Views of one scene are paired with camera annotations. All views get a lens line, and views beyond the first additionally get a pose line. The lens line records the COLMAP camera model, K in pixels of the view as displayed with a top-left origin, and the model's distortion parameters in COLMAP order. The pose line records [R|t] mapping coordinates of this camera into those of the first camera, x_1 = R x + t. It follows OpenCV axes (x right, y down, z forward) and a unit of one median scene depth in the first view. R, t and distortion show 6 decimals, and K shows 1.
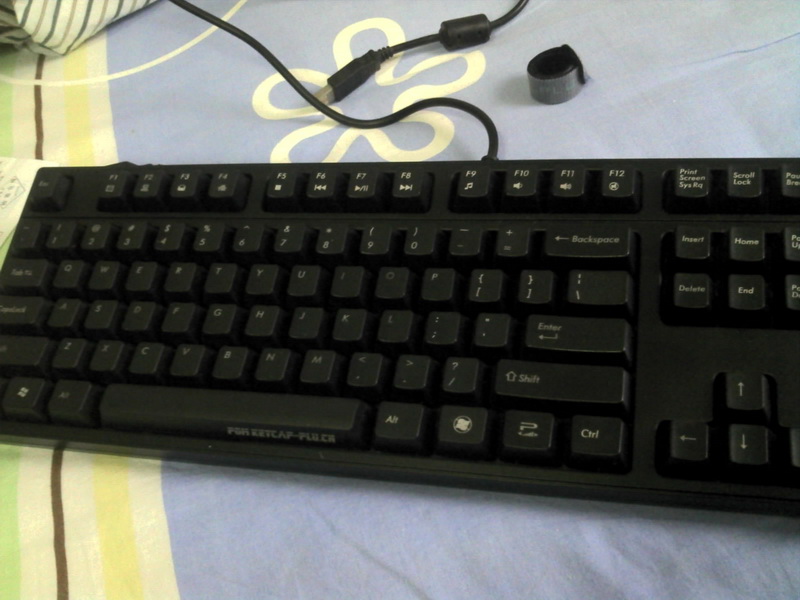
lens RADIAL K [[874.4, 0, 380.9], [0, 874.4, 300.5], [0, 0, 1]] dist [0.000688, -0.160849]
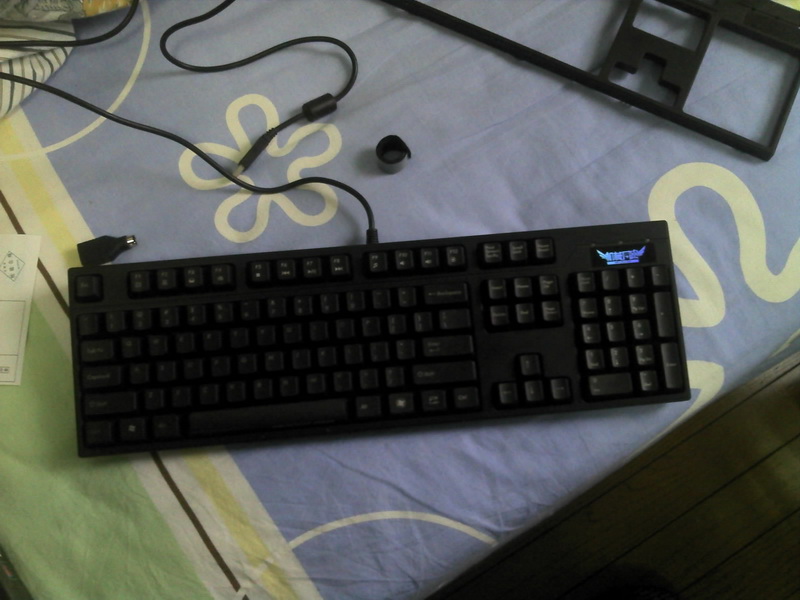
lens RADIAL K [[874.4, 0, 380.9], [0, 874.4, 300.5], [0, 0, 1]] dist [0.000688, -0.160849]
pose [[0.926869, -0.203908, 0.315176, -0.483576], [0.097989, 0.941920, 0.321223, -0.660959], [-0.362371, -0.266847, 0.893017, -0.638405]]
